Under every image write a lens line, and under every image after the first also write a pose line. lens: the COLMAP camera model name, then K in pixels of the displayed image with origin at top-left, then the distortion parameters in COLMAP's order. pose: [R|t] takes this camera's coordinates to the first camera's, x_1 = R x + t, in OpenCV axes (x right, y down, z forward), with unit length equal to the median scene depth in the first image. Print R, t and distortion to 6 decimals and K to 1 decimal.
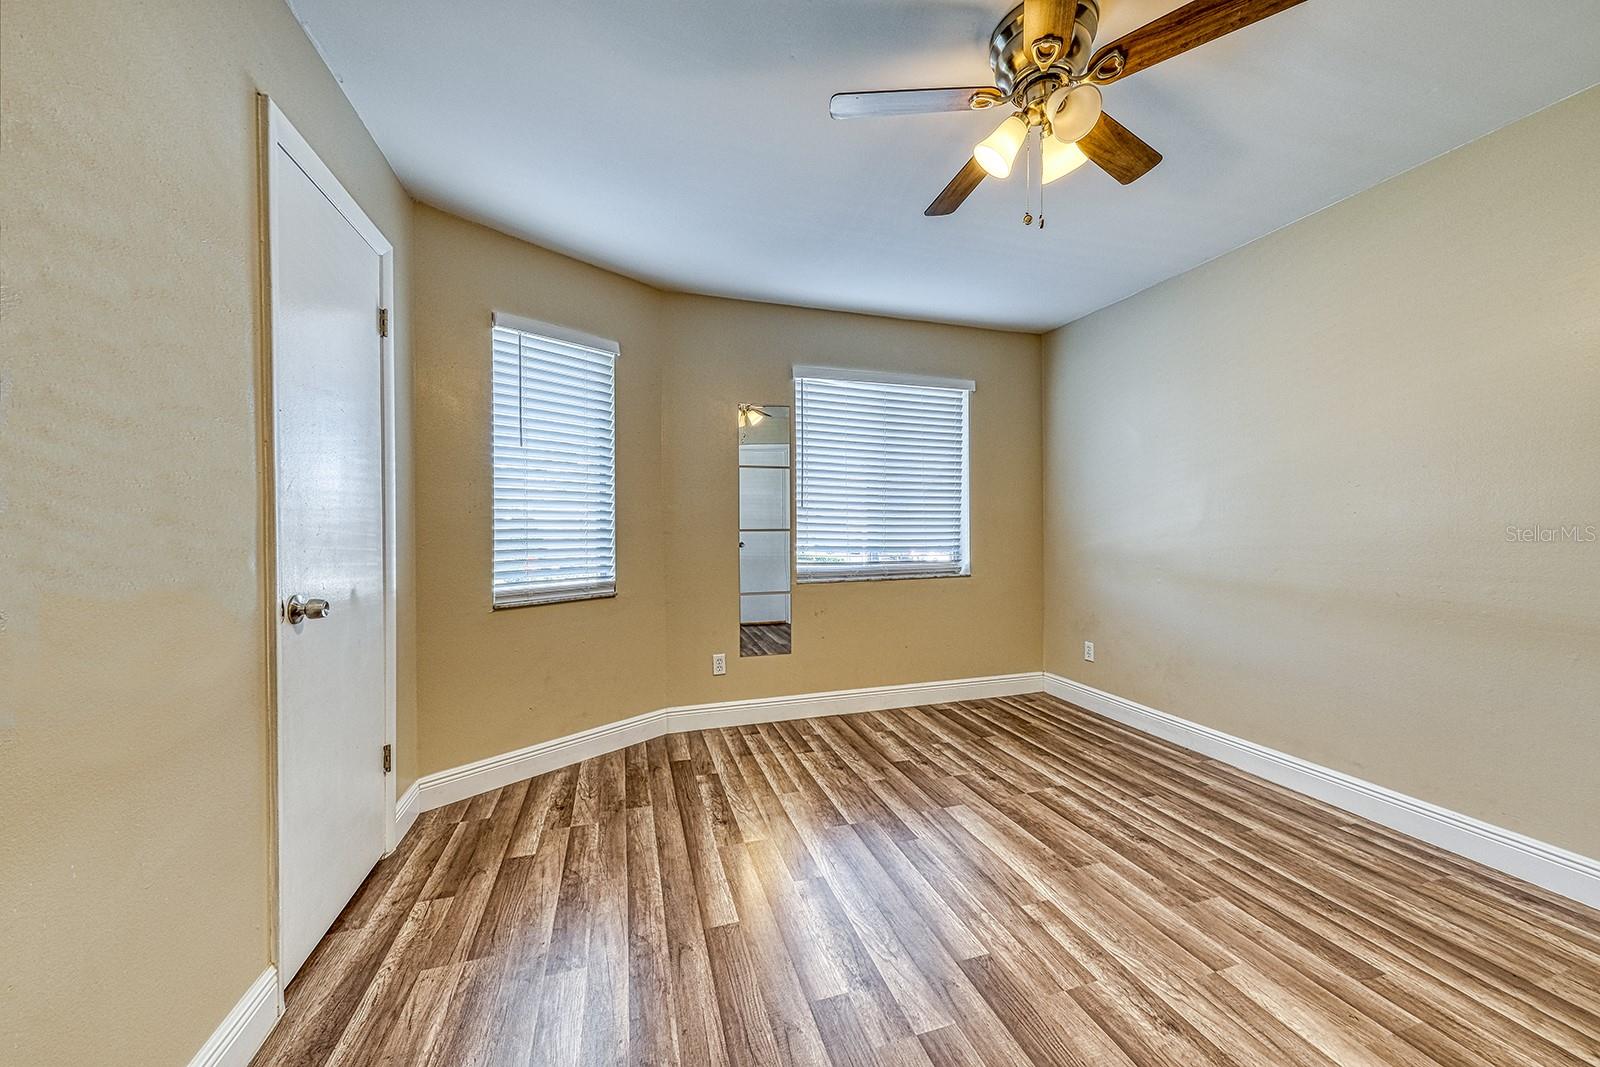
lens RADIAL K [[568.9, 0, 801.1], [0, 568.9, 538.9], [0, 0, 1]] dist [-0.001560, 0.000032]
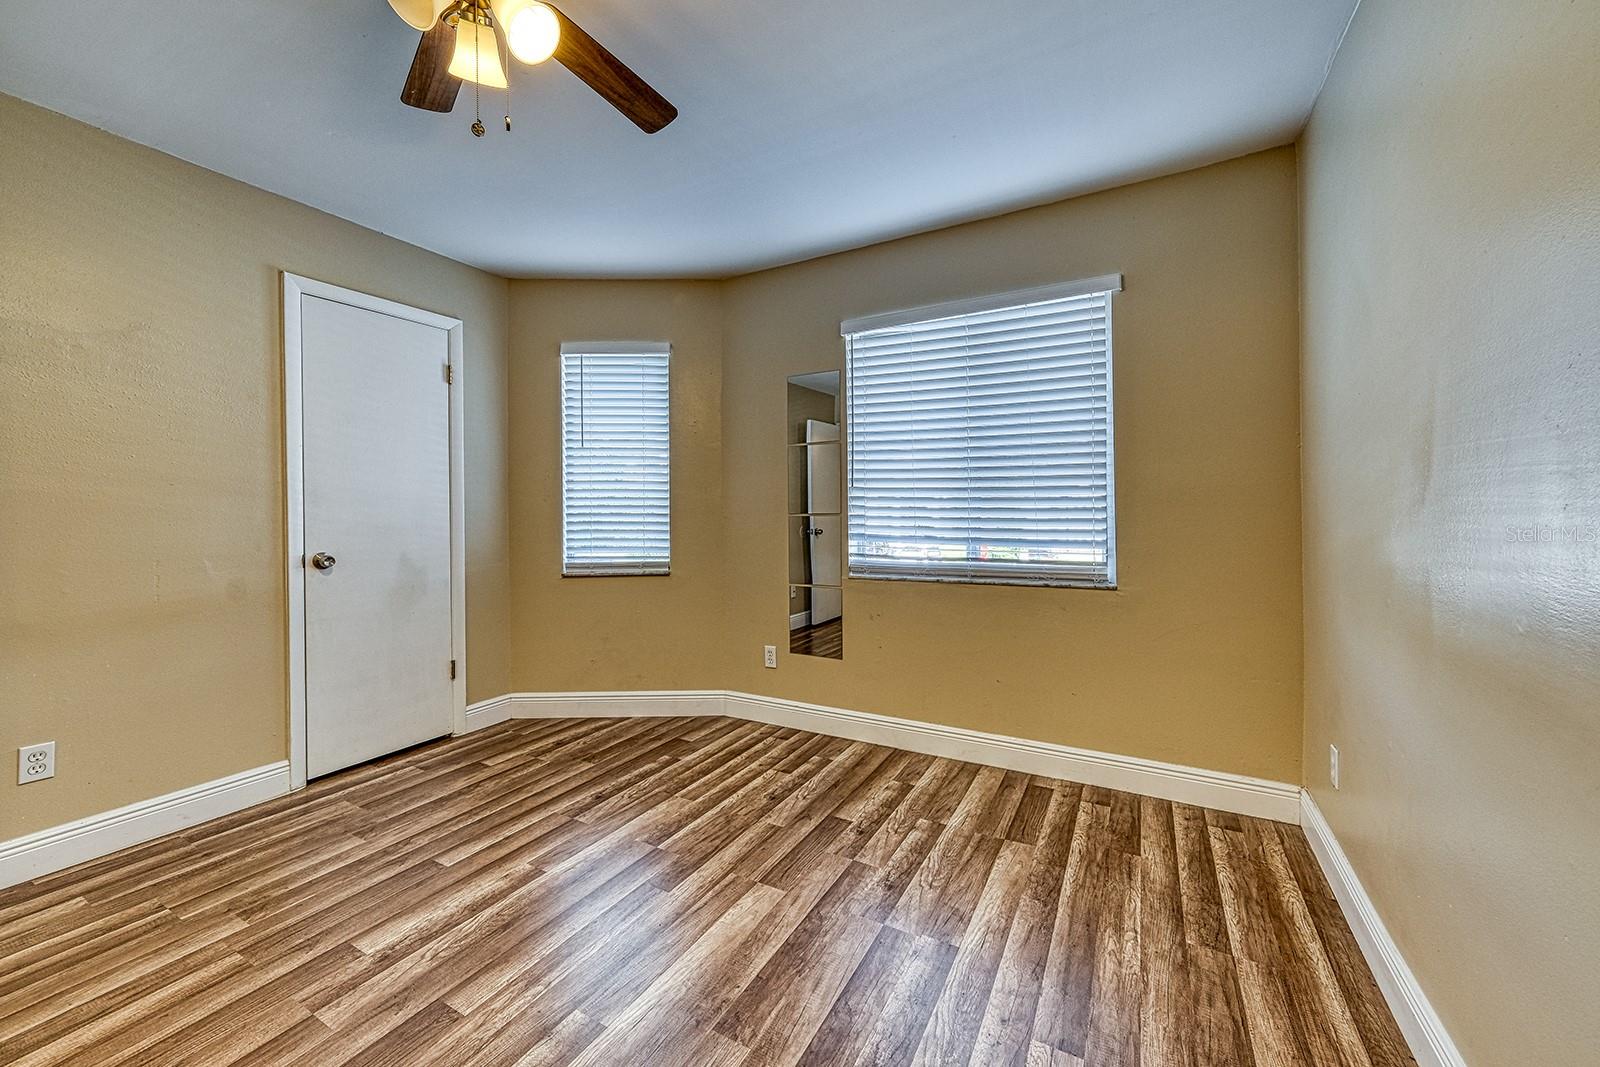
lens RADIAL K [[605.2, 0, 805.2], [0, 605.2, 520.5], [0, 0, 1]] dist [-0.000722, 0.004838]
pose [[0.688653, 0.007200, -0.725055, 0.764297], [-0.011639, 0.999932, -0.001125, -0.006480], [0.724997, 0.009213, 0.688690, 0.425552]]
